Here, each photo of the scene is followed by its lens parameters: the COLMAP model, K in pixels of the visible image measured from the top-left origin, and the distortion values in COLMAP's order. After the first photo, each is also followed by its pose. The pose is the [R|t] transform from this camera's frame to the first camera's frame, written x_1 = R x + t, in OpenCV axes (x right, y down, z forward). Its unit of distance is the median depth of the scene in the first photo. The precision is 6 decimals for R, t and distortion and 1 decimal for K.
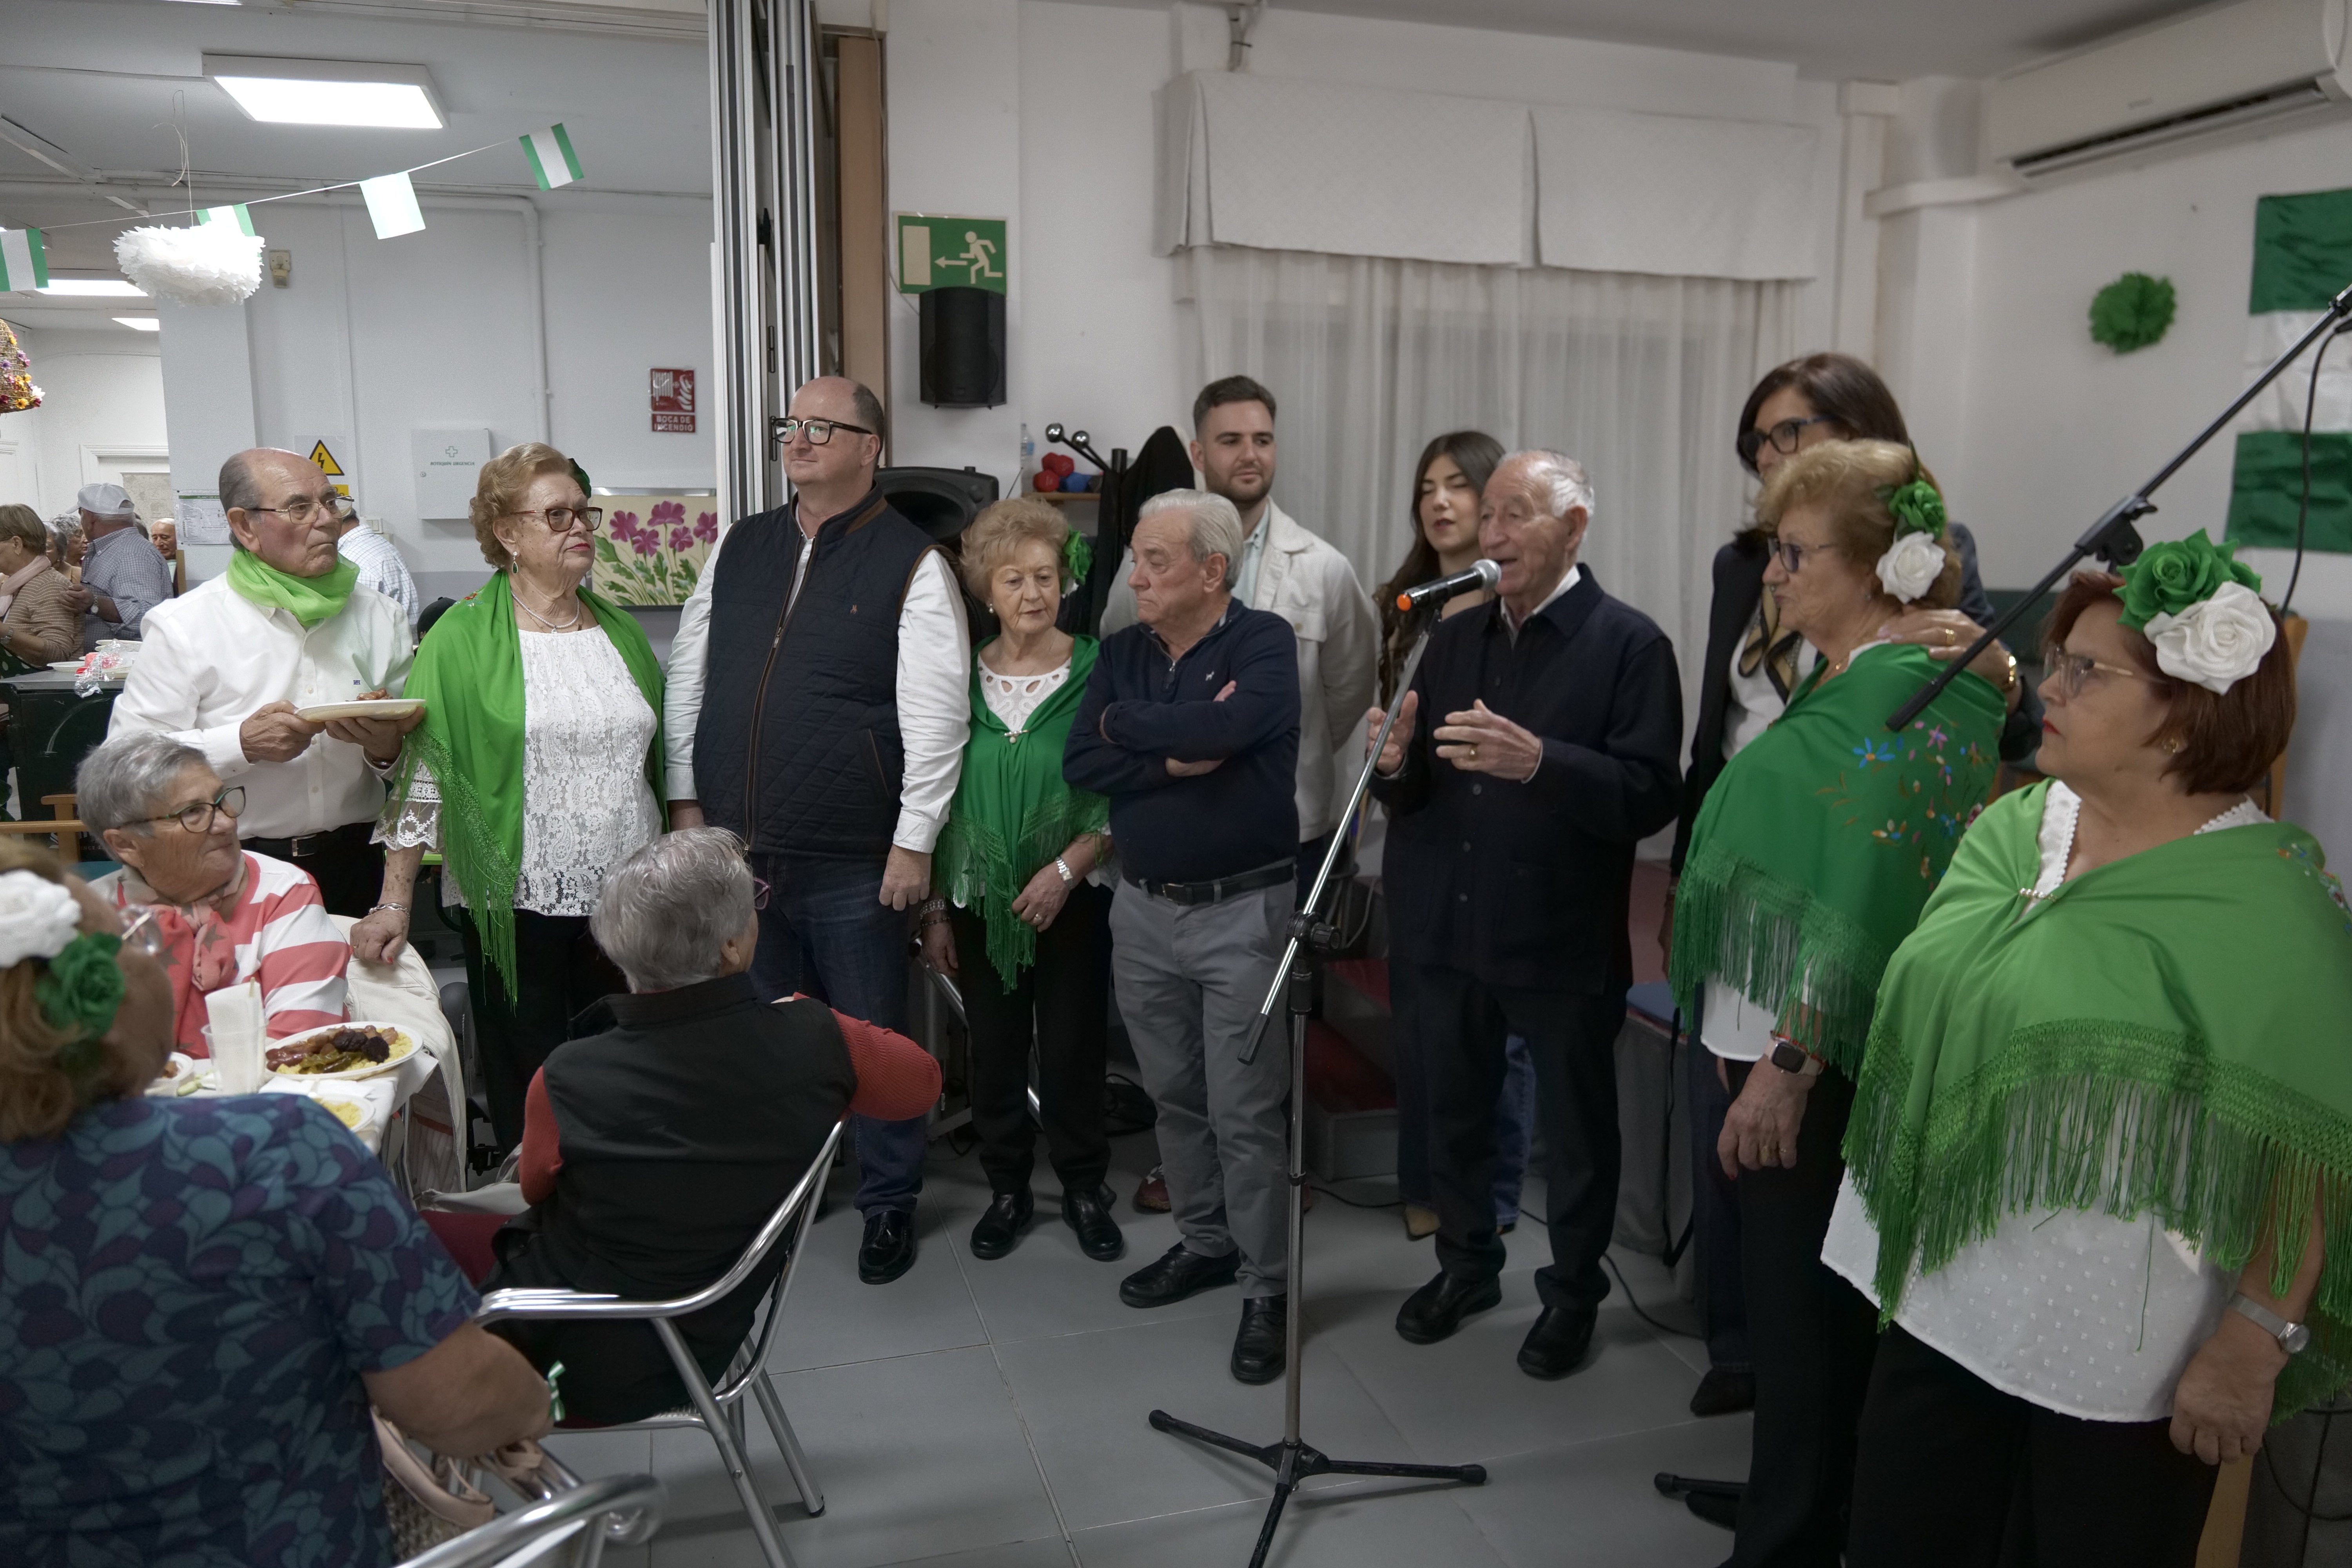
lens RADIAL K [[1620.7, 0, 1176.0], [0, 1620.7, 784.0], [0, 0, 1]] dist [-0.001833, -0.001950]
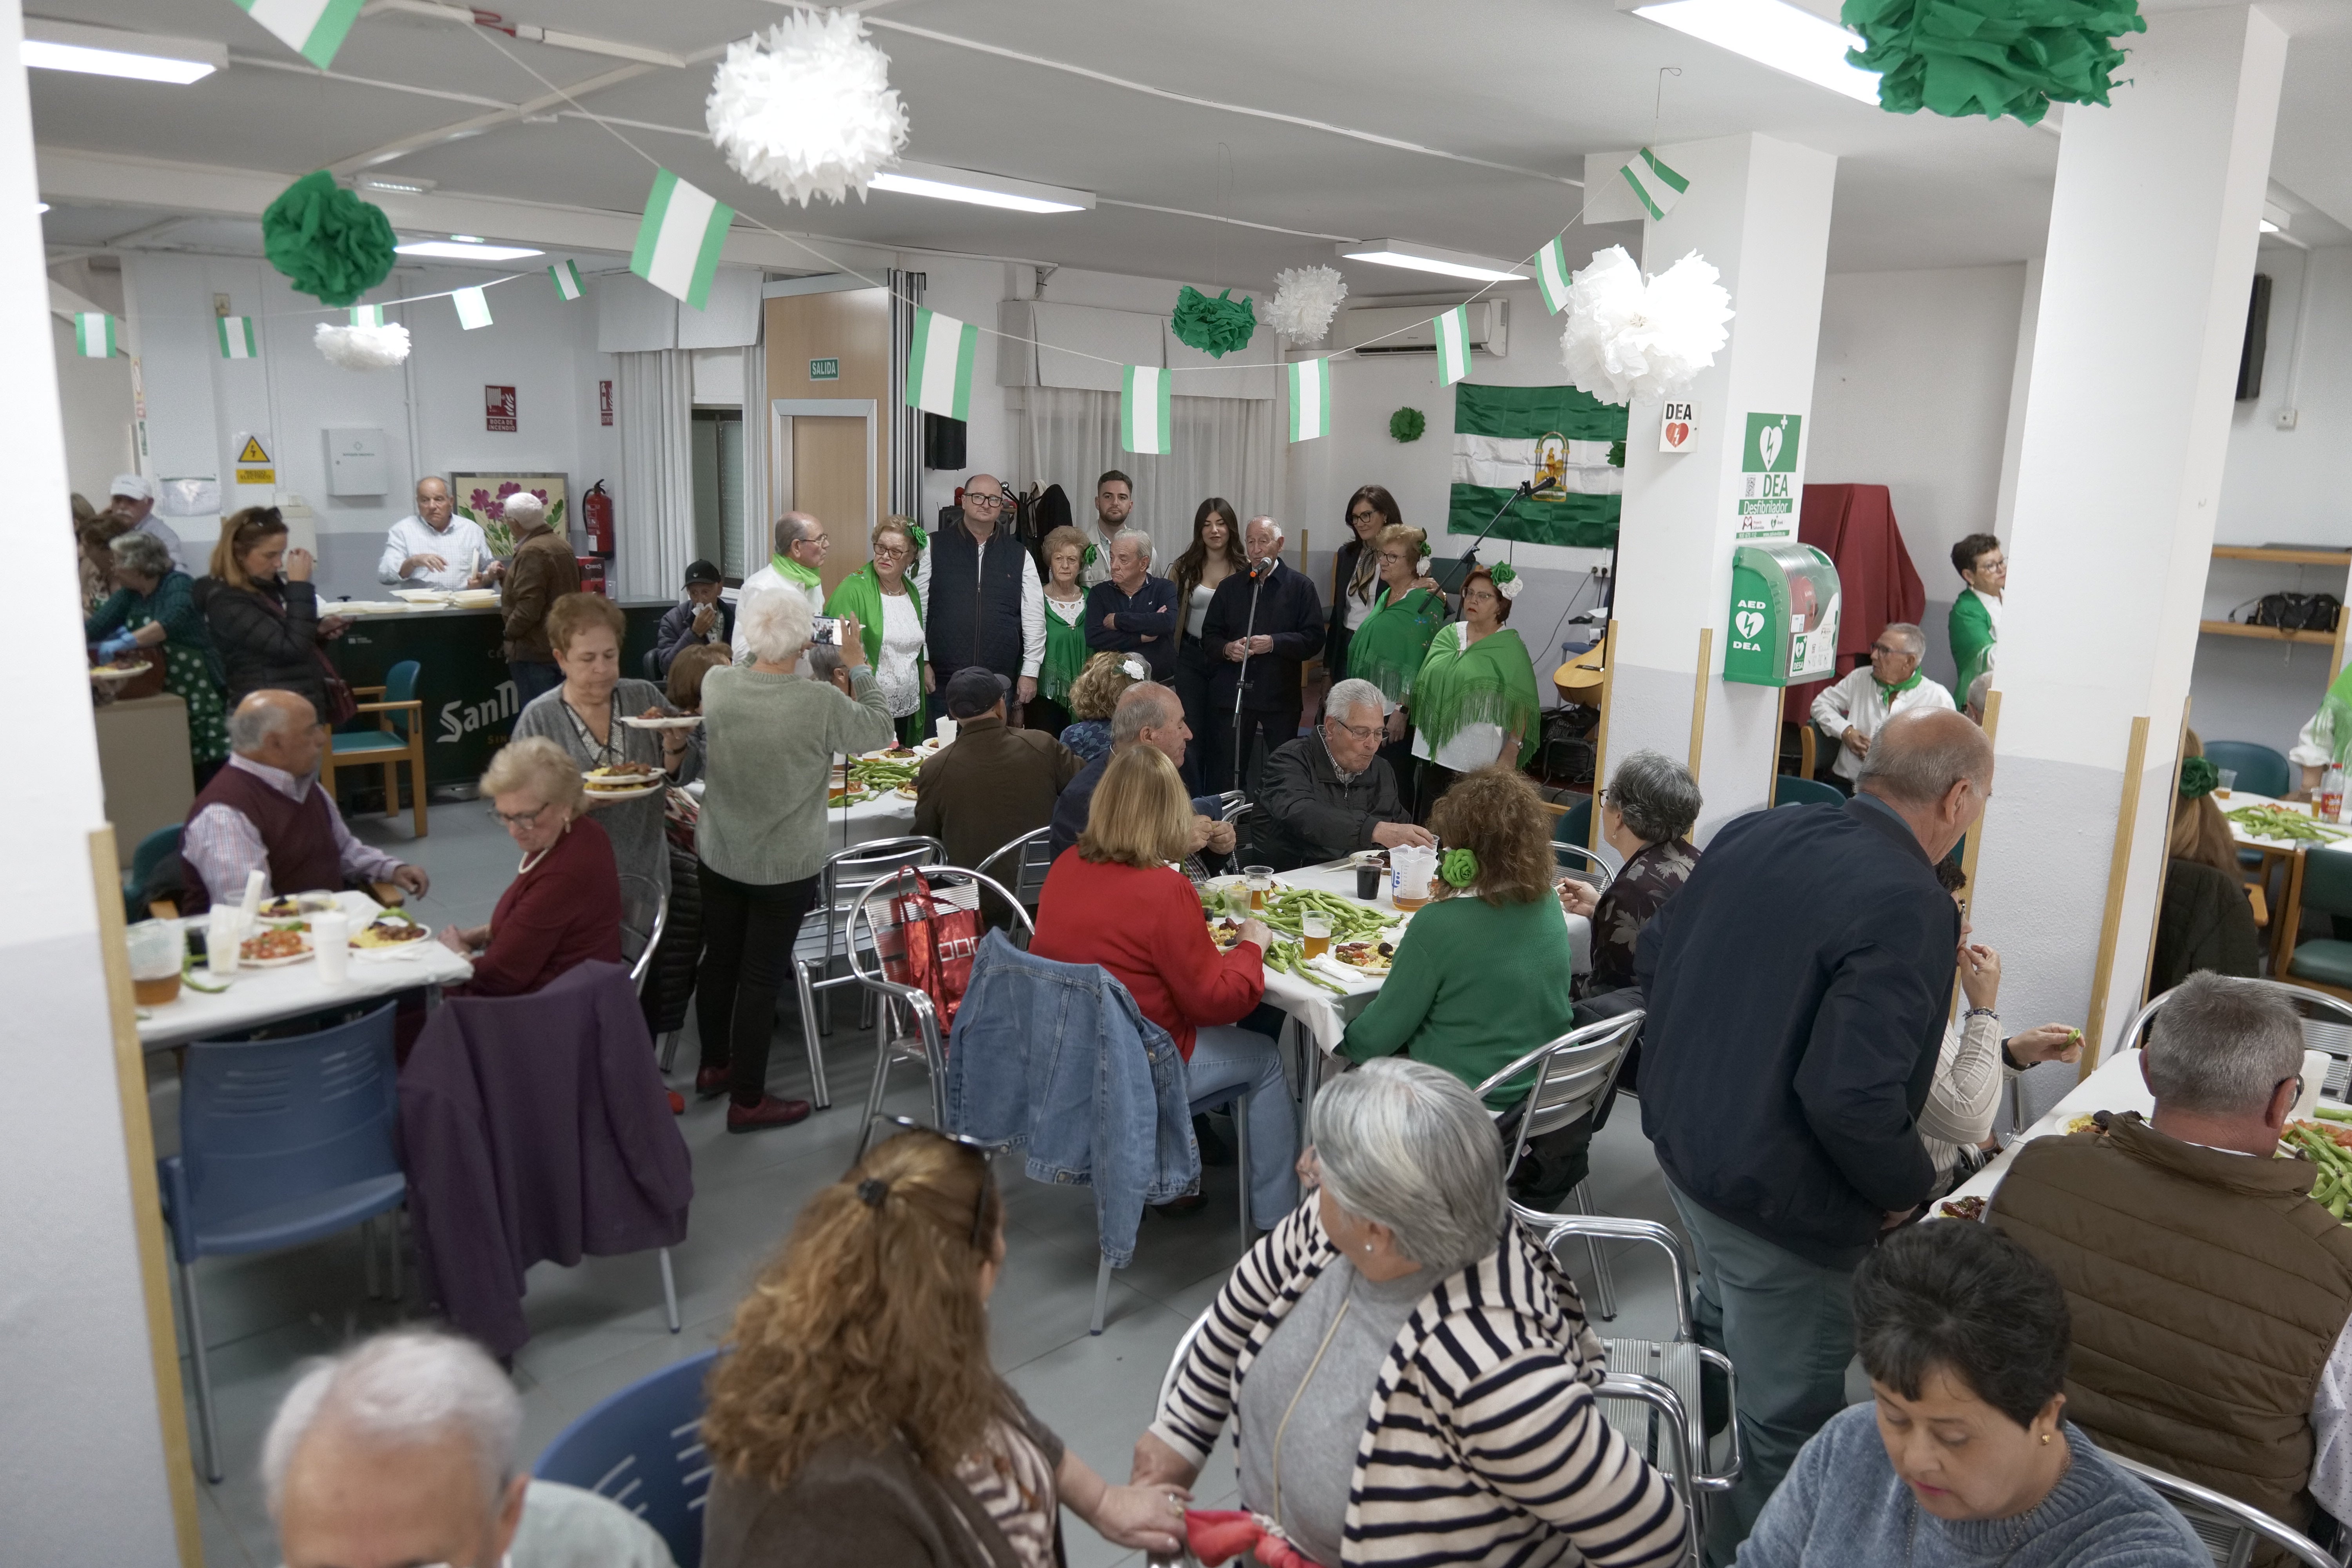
lens RADIAL K [[1591.7, 0, 1176.0], [0, 1591.7, 784.0], [0, 0, 1]] dist [0.086112, -0.000007]
pose [[0.888270, -0.081894, 0.451963, -1.052086], [0.056133, 0.995956, 0.070142, 0.046169], [-0.455879, -0.036935, 0.889275, -1.209891]]
